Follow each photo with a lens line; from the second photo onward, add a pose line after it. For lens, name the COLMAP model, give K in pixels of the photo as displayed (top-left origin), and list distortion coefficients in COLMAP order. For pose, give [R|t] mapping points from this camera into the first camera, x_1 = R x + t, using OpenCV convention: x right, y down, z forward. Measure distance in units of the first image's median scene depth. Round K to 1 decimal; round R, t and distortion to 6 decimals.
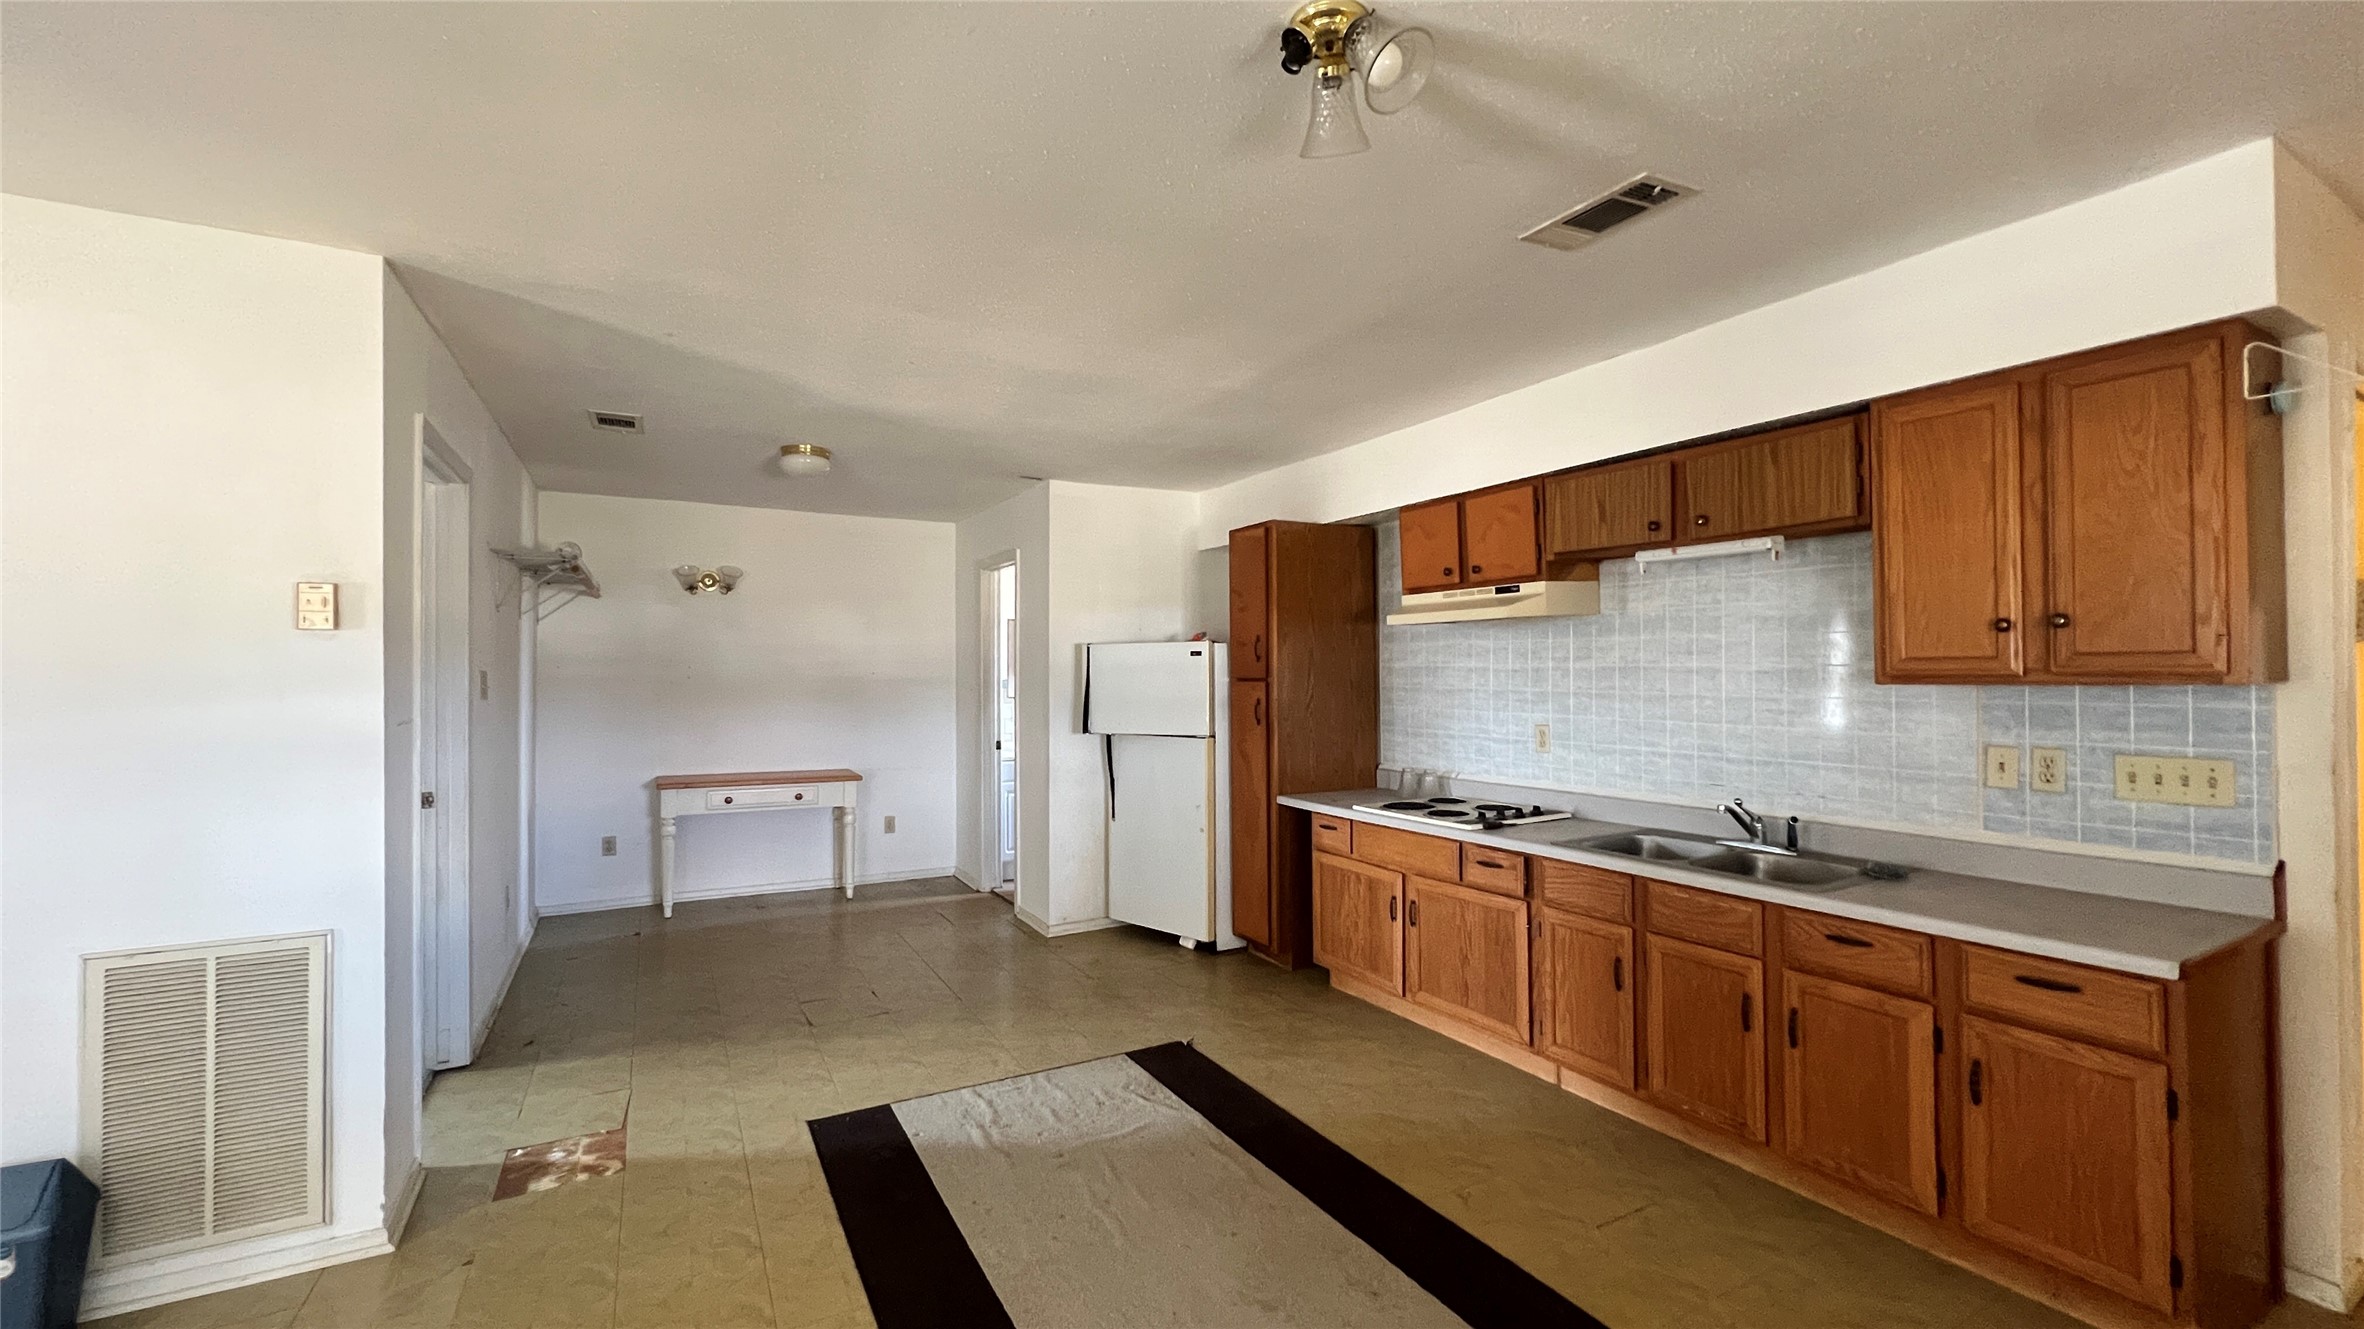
lens RADIAL K [[953.9, 0, 1180.7], [0, 953.9, 663.0], [0, 0, 1]] dist [-0.001853, -0.000218]
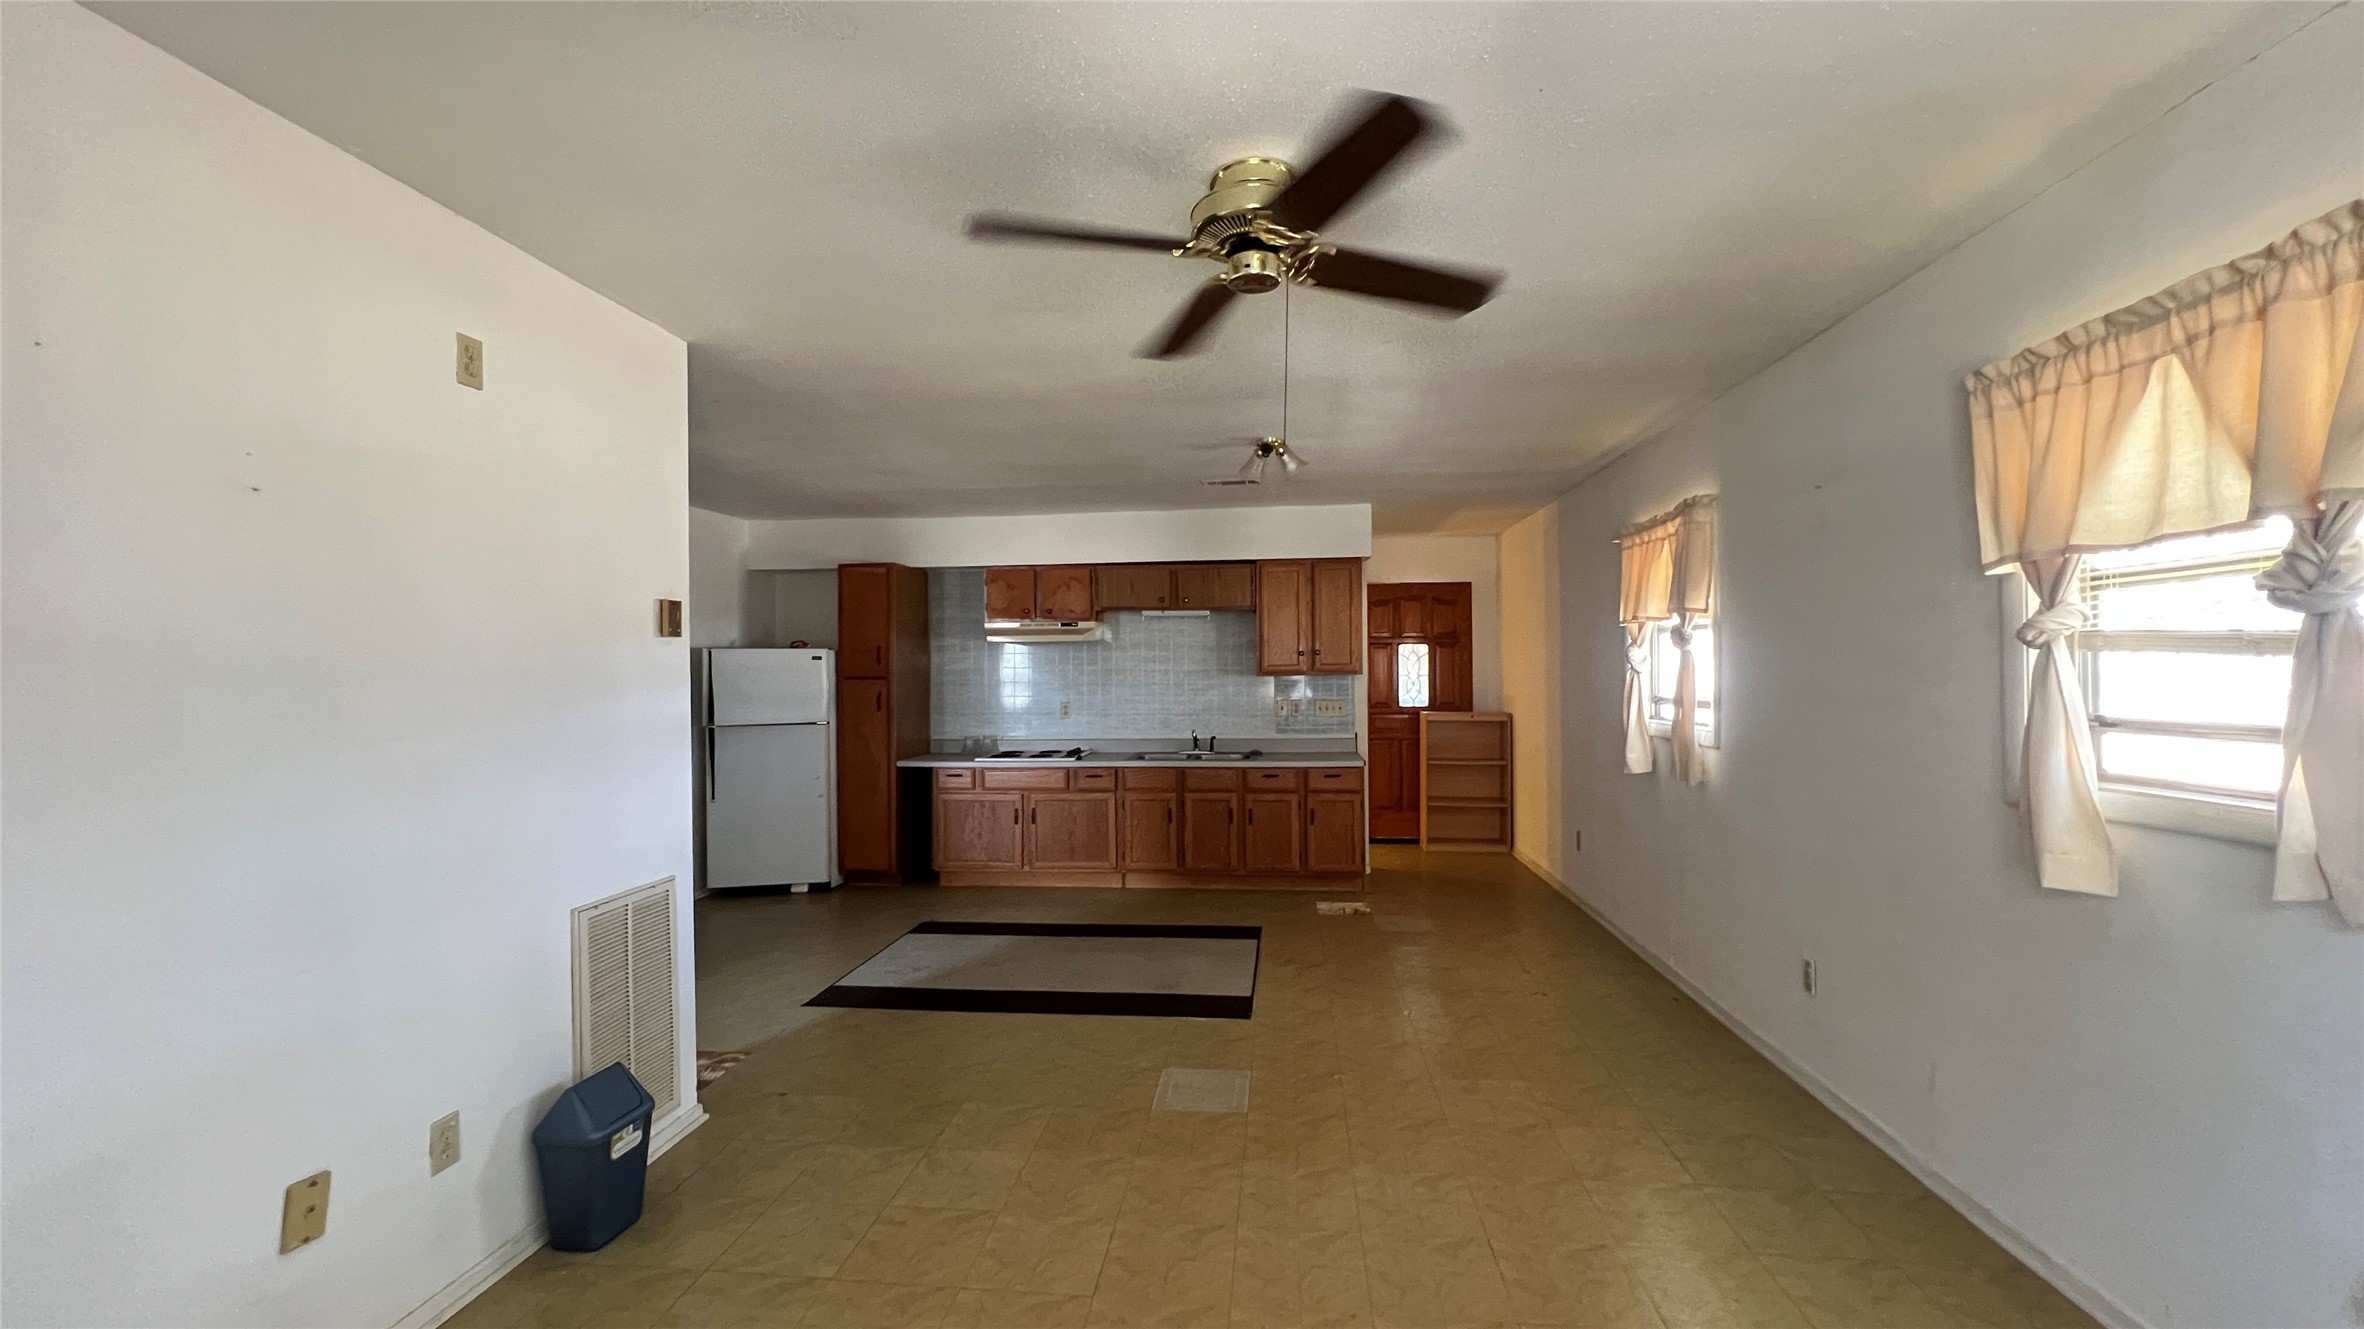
lens RADIAL K [[953.9, 0, 1173.2], [0, 953.9, 667.2], [0, 0, 1]] dist [-0.001853, -0.000218]
pose [[0.580065, 0.003080, 0.814564, -1.061813], [-0.003465, 0.999993, -0.001314, 0.003017], [-0.814563, -0.002060, 0.580072, -0.186645]]
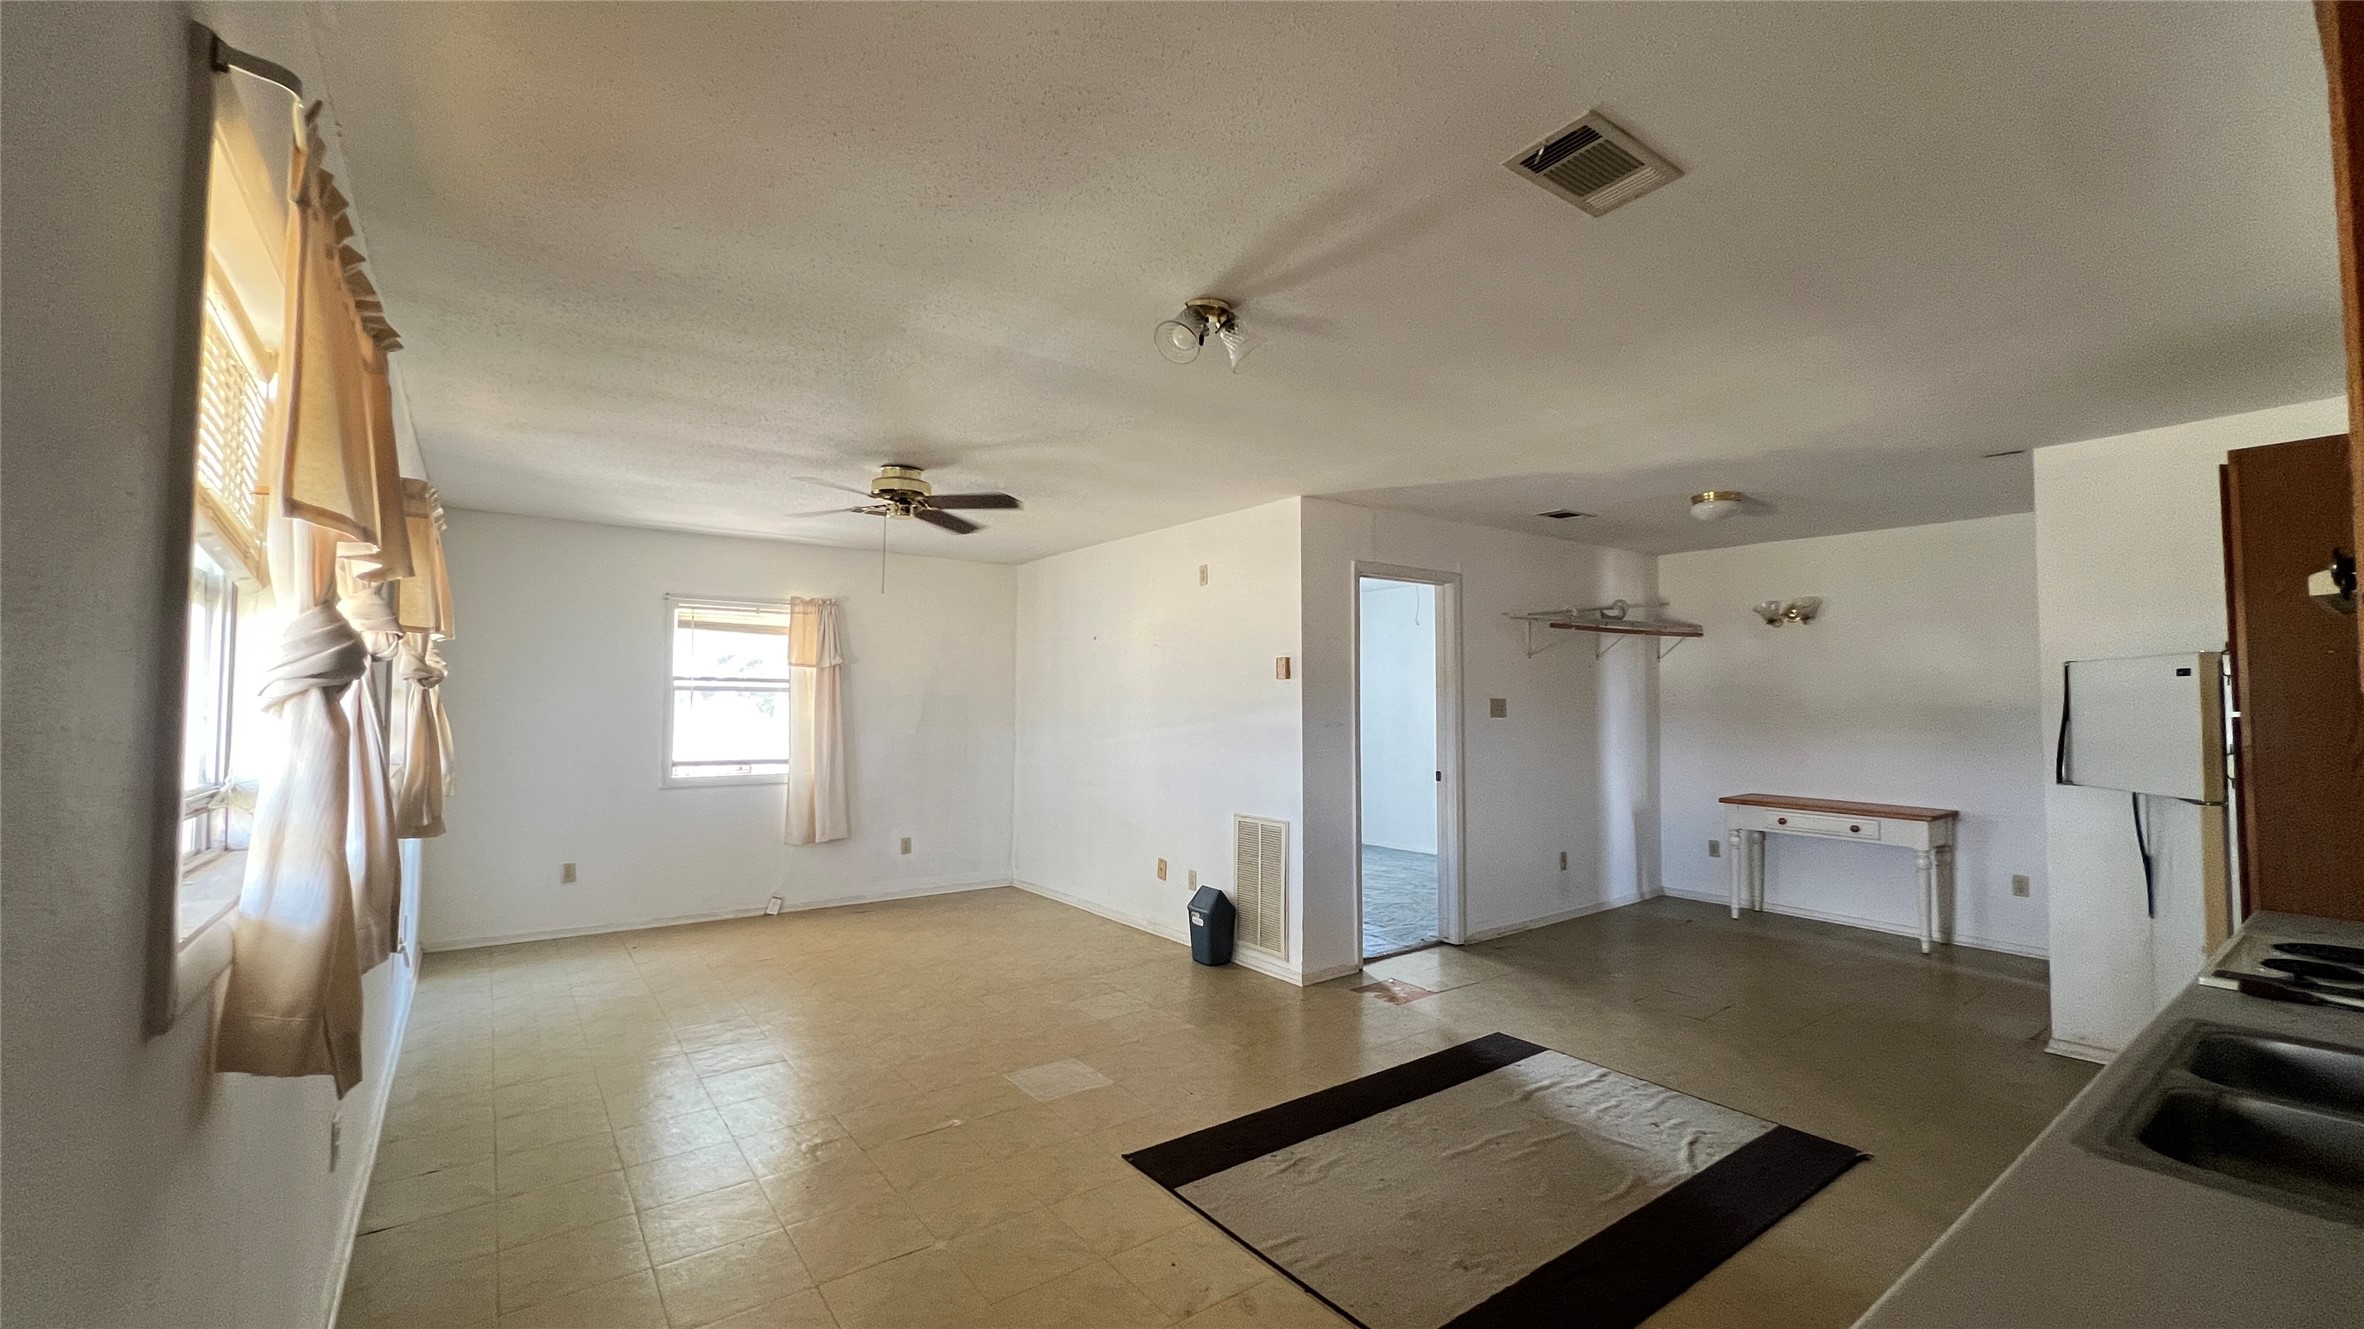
lens RADIAL K [[953.9, 0, 1184.7], [0, 953.9, 667.6], [0, 0, 1]] dist [-0.001853, -0.000218]
pose [[0.135113, -0.030208, -0.990370, 0.803763], [0.007135, 0.999539, -0.029514, 0.000808], [0.990805, -0.003078, 0.135266, 0.338019]]
